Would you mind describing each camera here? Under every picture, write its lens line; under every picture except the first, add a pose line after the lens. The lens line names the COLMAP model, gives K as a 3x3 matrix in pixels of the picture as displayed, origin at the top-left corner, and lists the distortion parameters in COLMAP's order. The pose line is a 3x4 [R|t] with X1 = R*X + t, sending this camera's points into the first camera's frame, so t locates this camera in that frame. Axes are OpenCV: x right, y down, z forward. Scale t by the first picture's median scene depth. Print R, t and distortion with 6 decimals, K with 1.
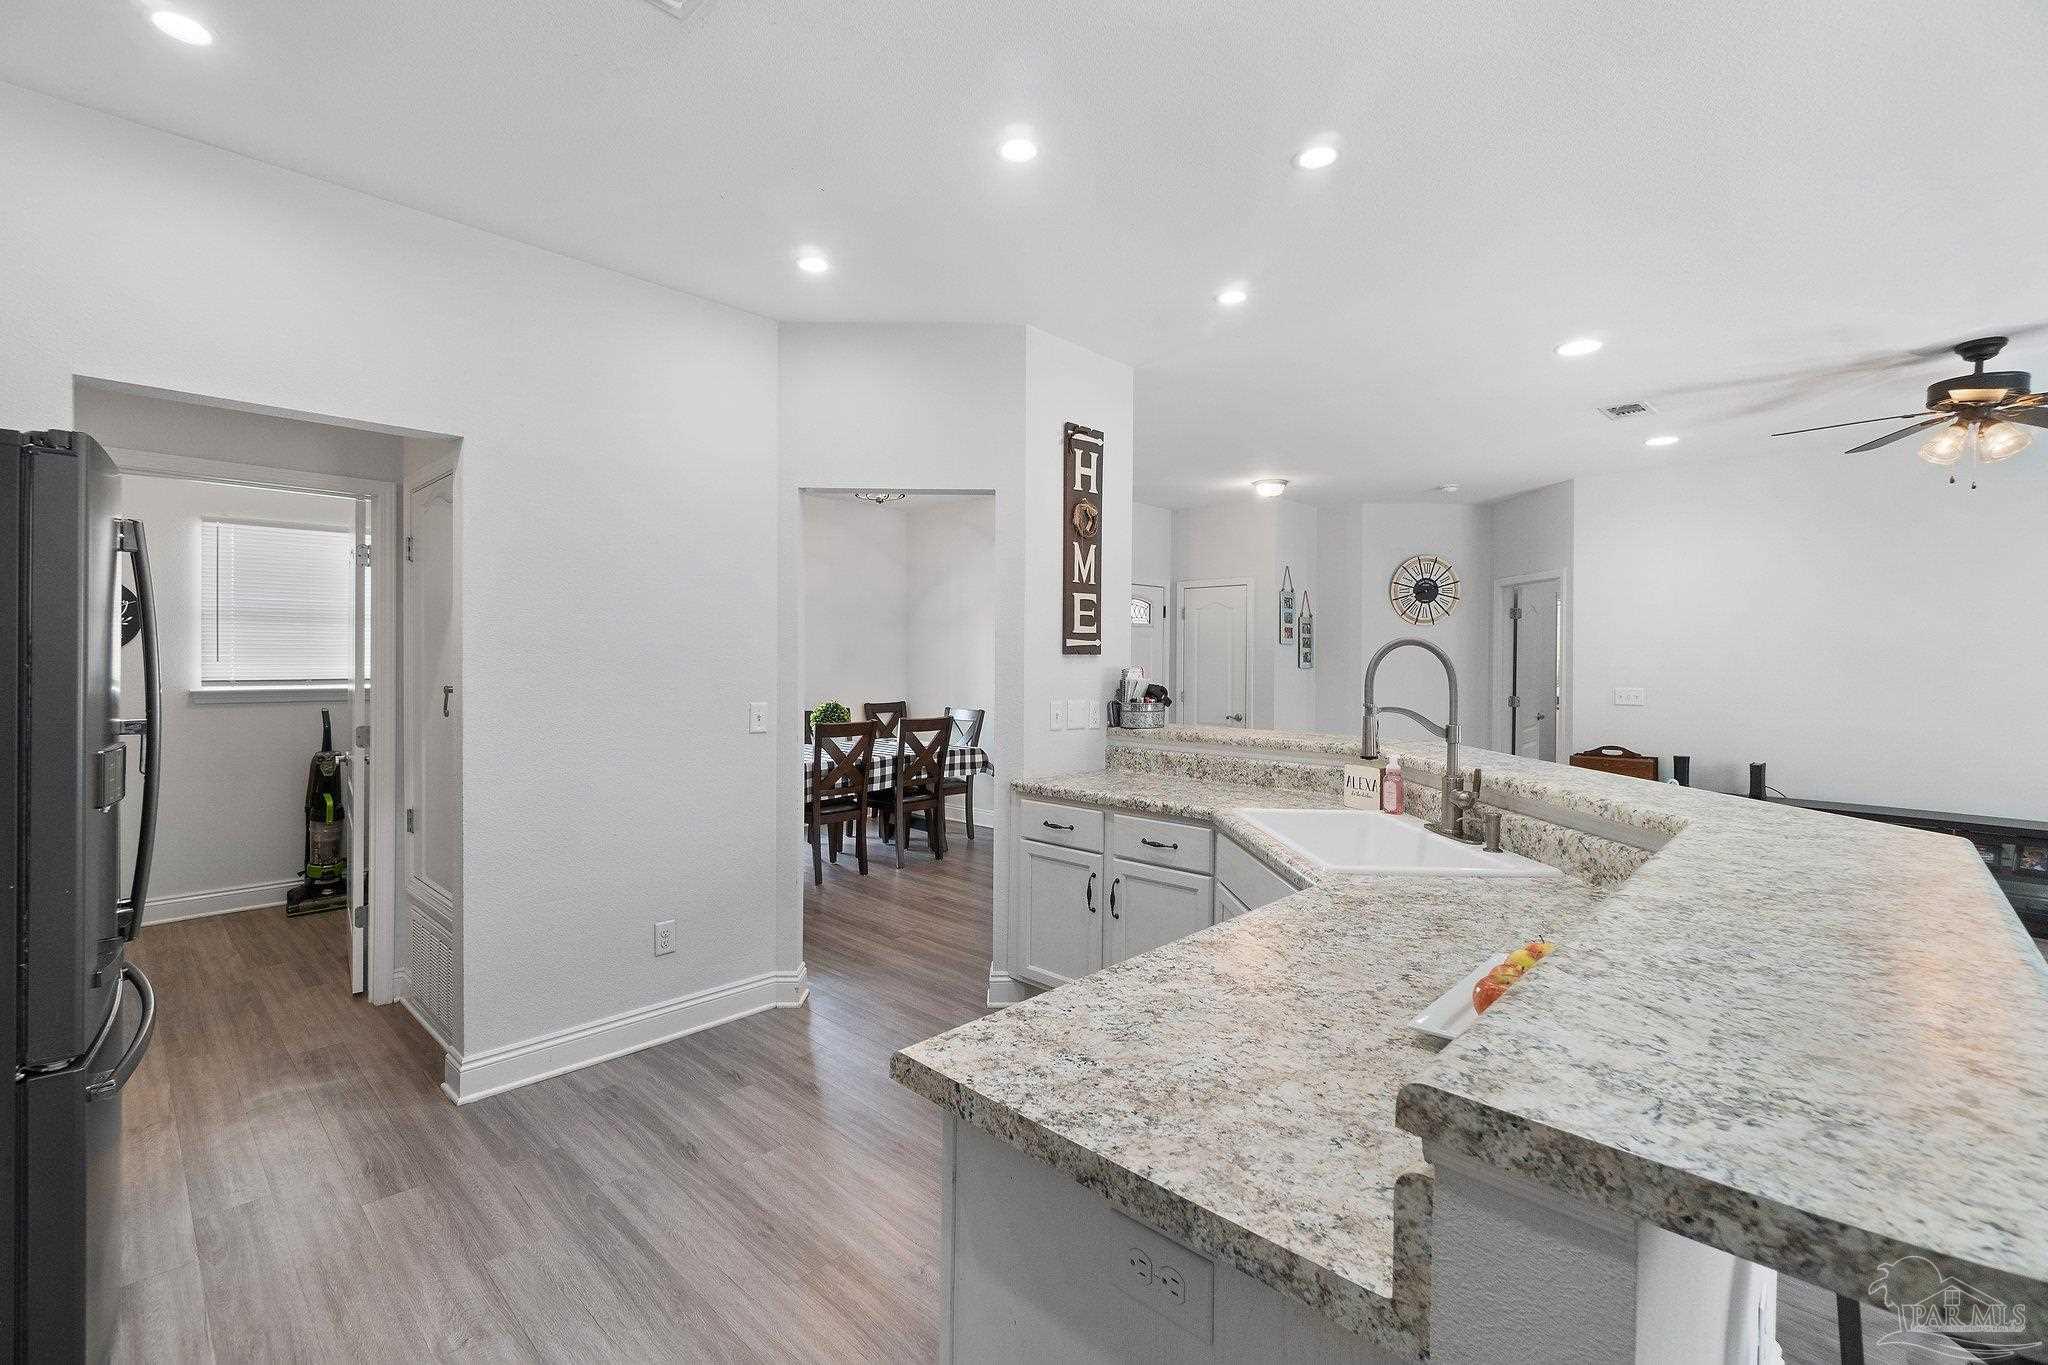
lens RADIAL K [[896.9, 0, 1008.9], [0, 896.9, 670.7], [0, 0, 1]] dist [0.000209, -0.000189]
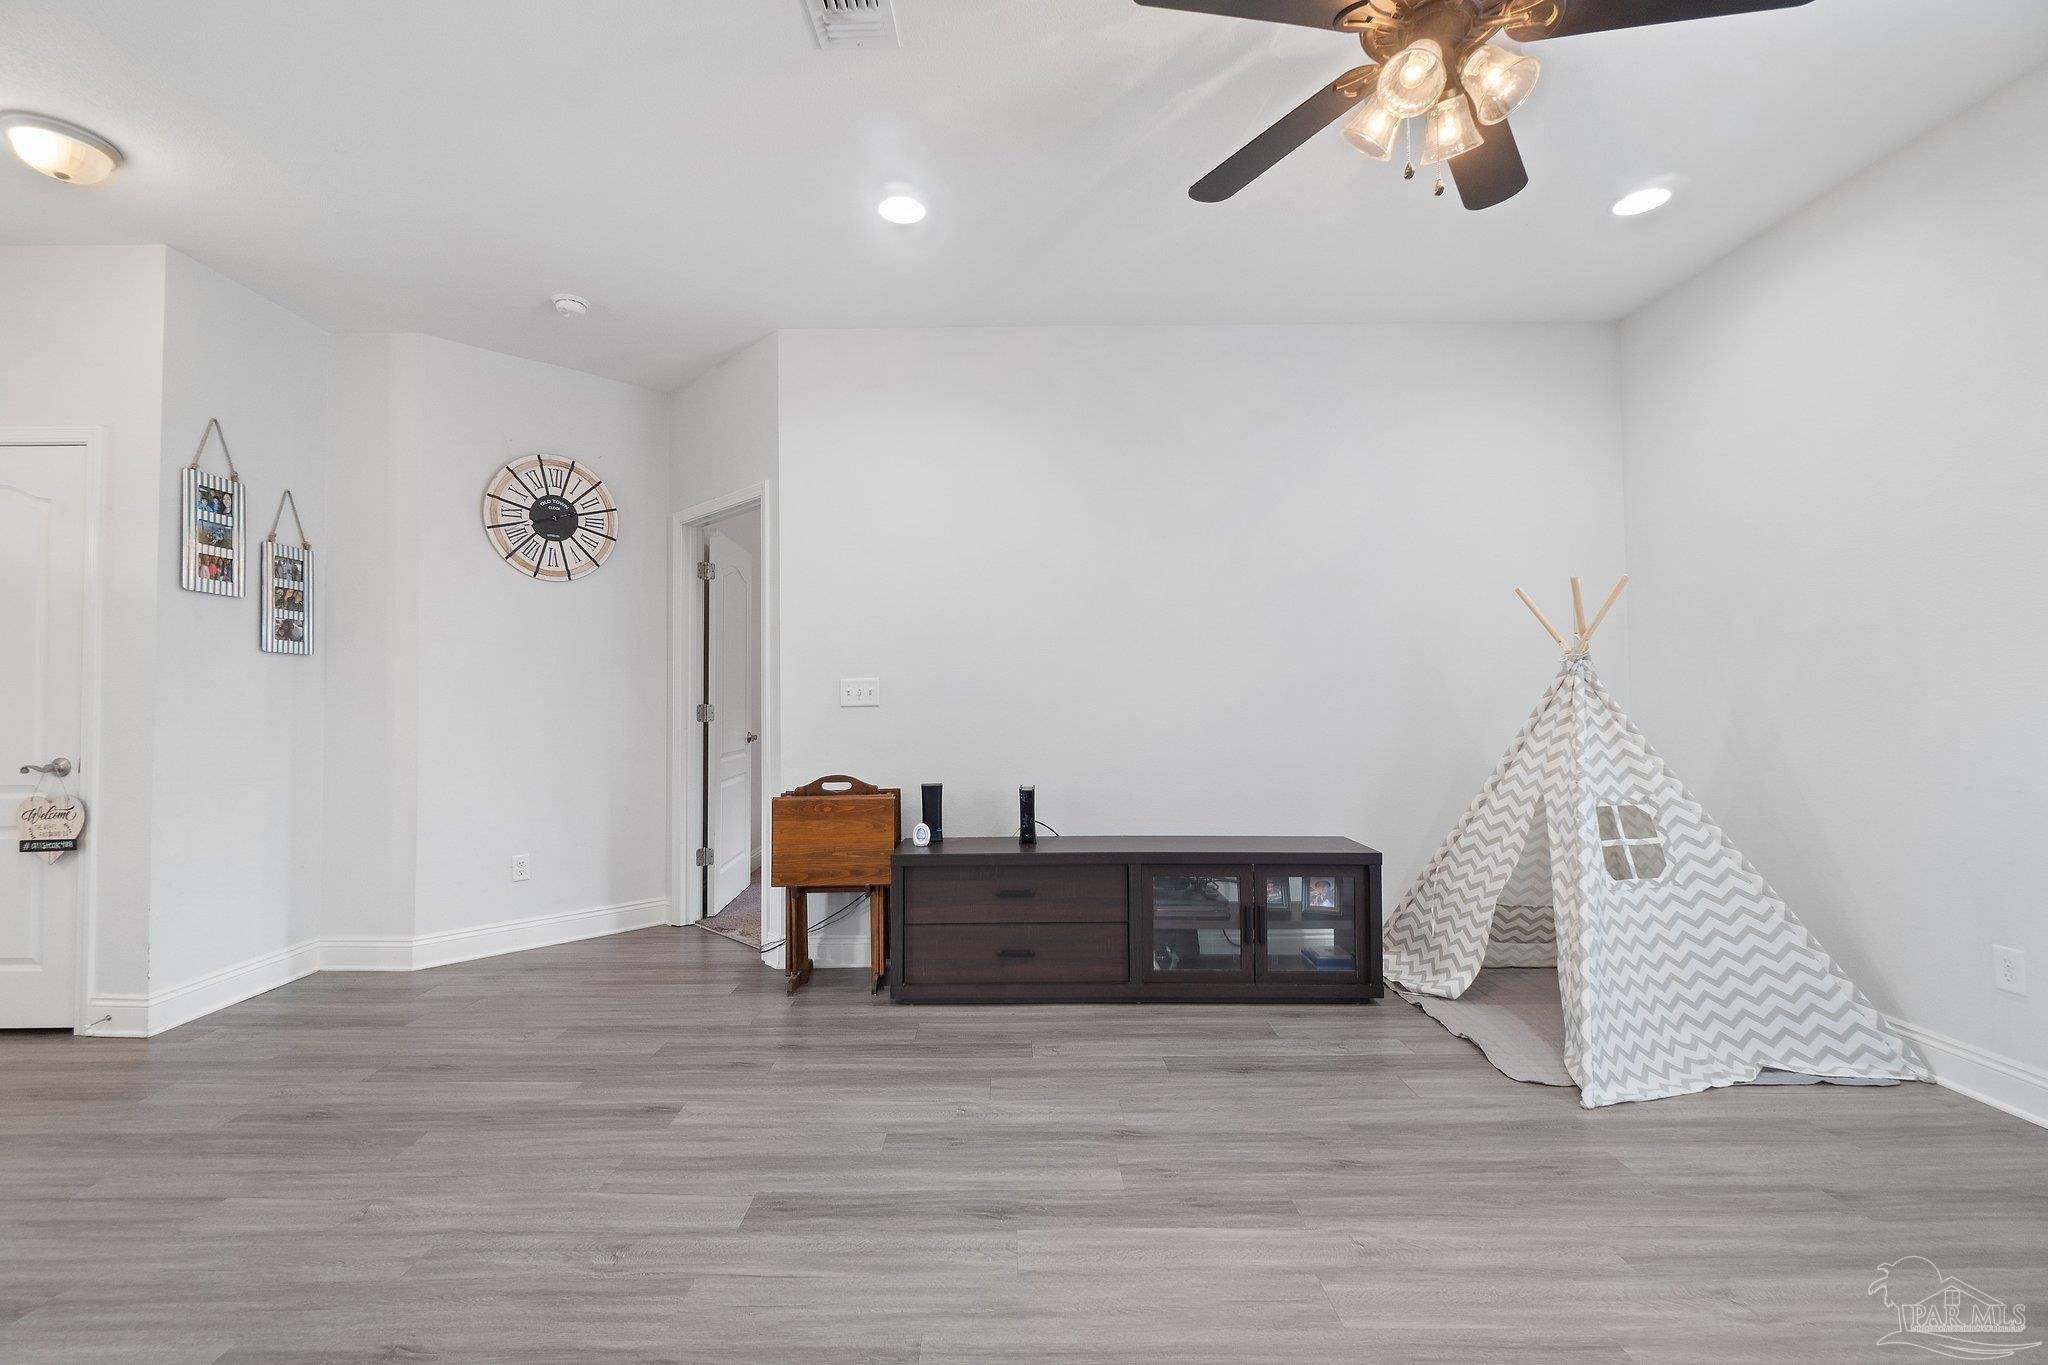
lens RADIAL K [[896.9, 0, 1028.4], [0, 896.9, 683.5], [0, 0, 1]] dist [0.000209, -0.000189]
pose [[0.711284, 0.002790, 0.702899, 0.345856], [0.018383, 0.999576, -0.022570, 0.038703], [-0.702665, 0.028975, 0.710931, 0.487632]]
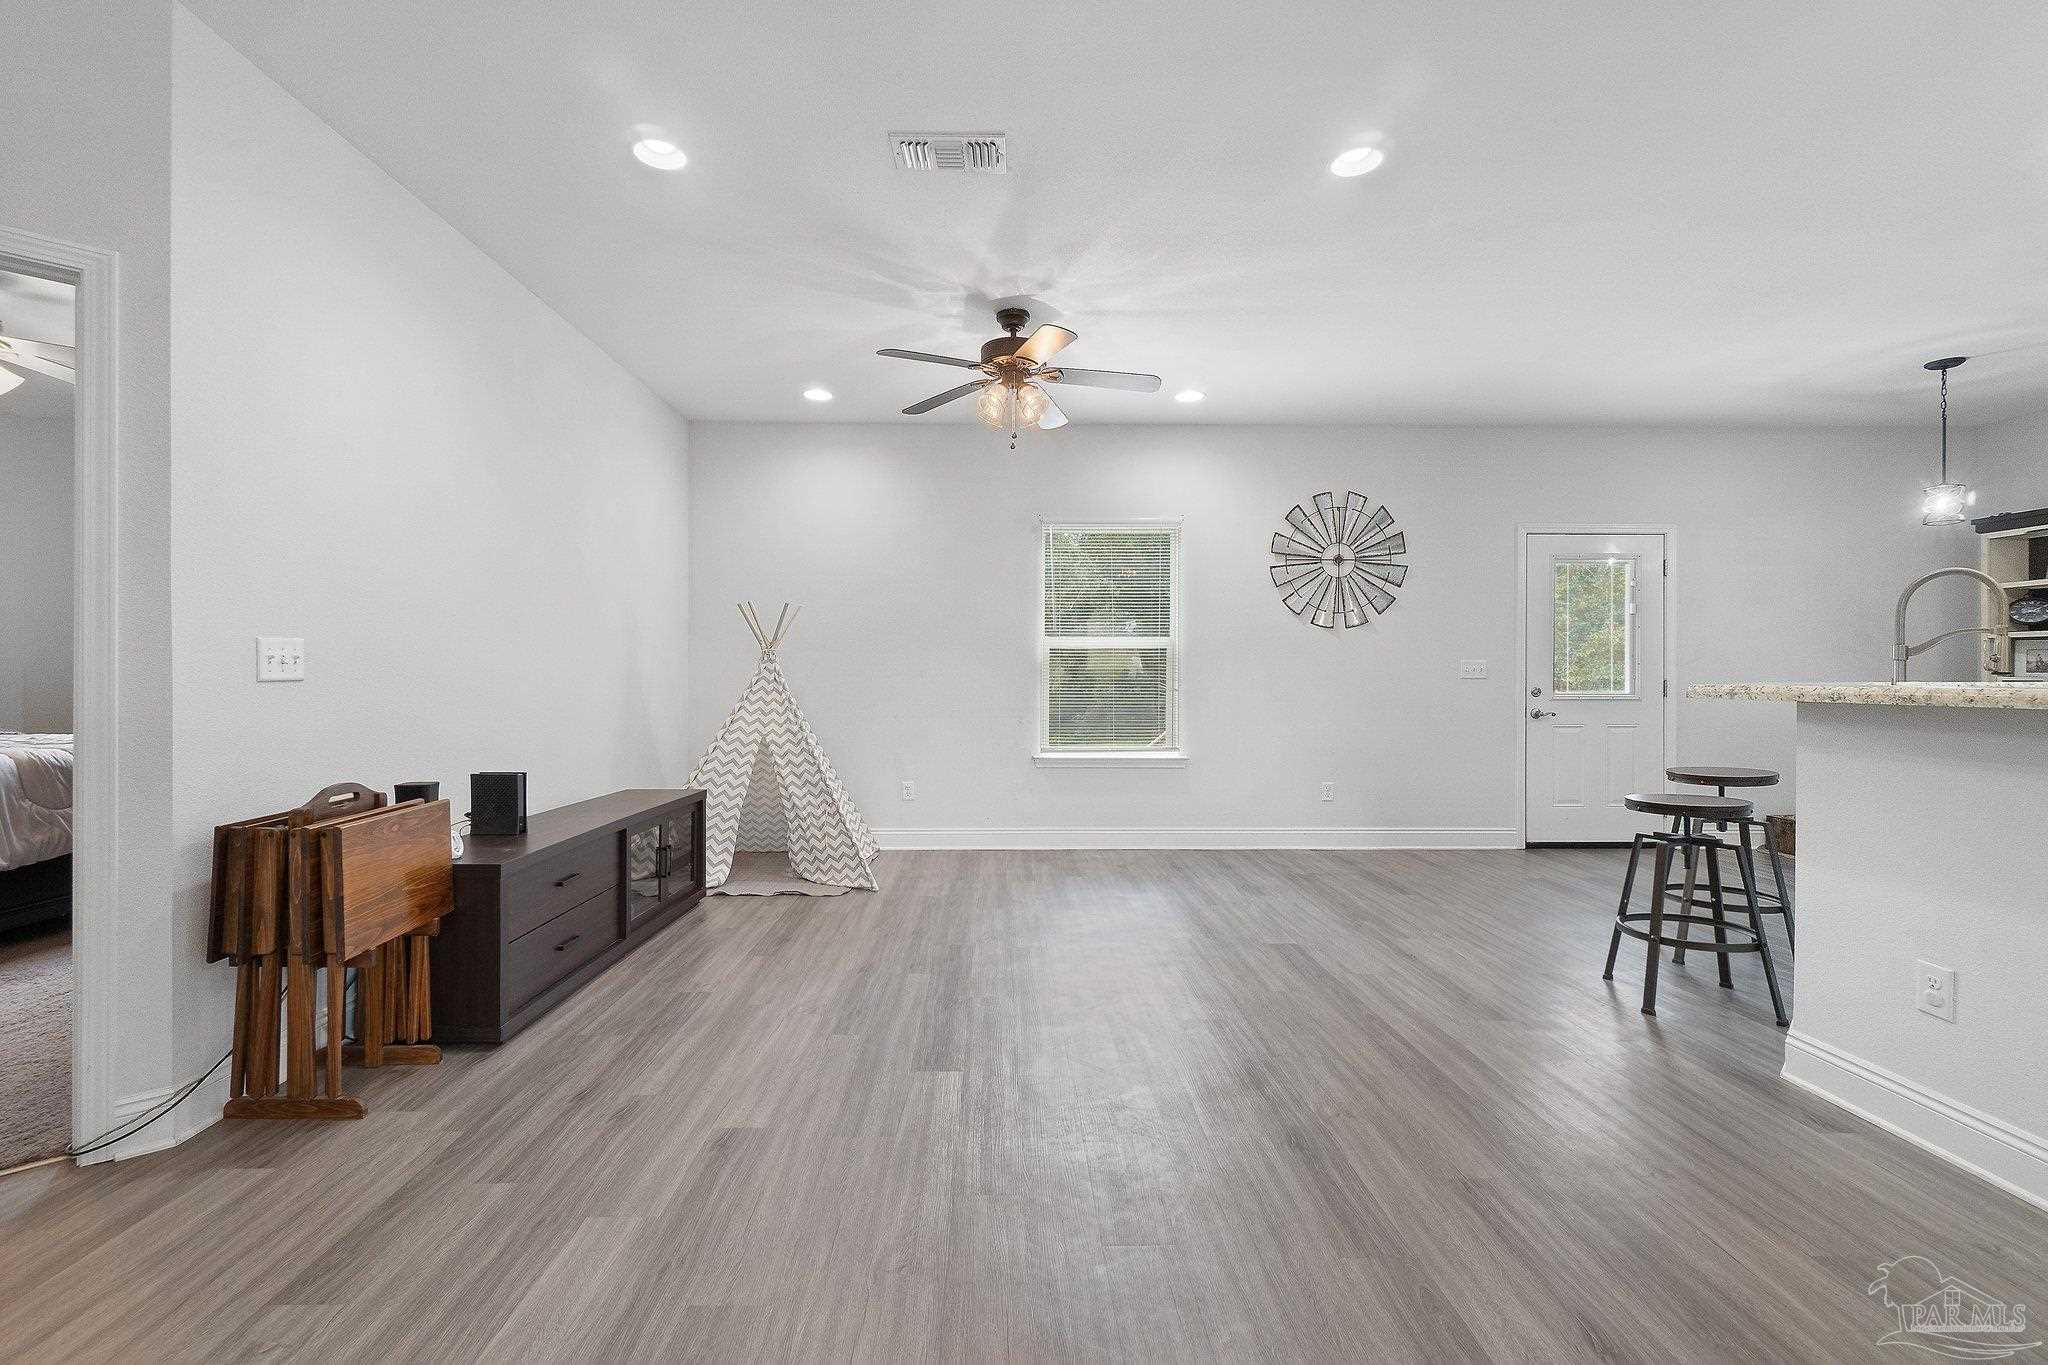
lens RADIAL K [[896.9, 0, 1010.0], [0, 896.9, 675.8], [0, 0, 1]] dist [0.000209, -0.000189]
pose [[-0.709434, -0.005421, 0.704751, 0.172600], [0.001741, 0.999954, 0.009445, 0.032422], [-0.704770, 0.007928, -0.709392, 1.110833]]
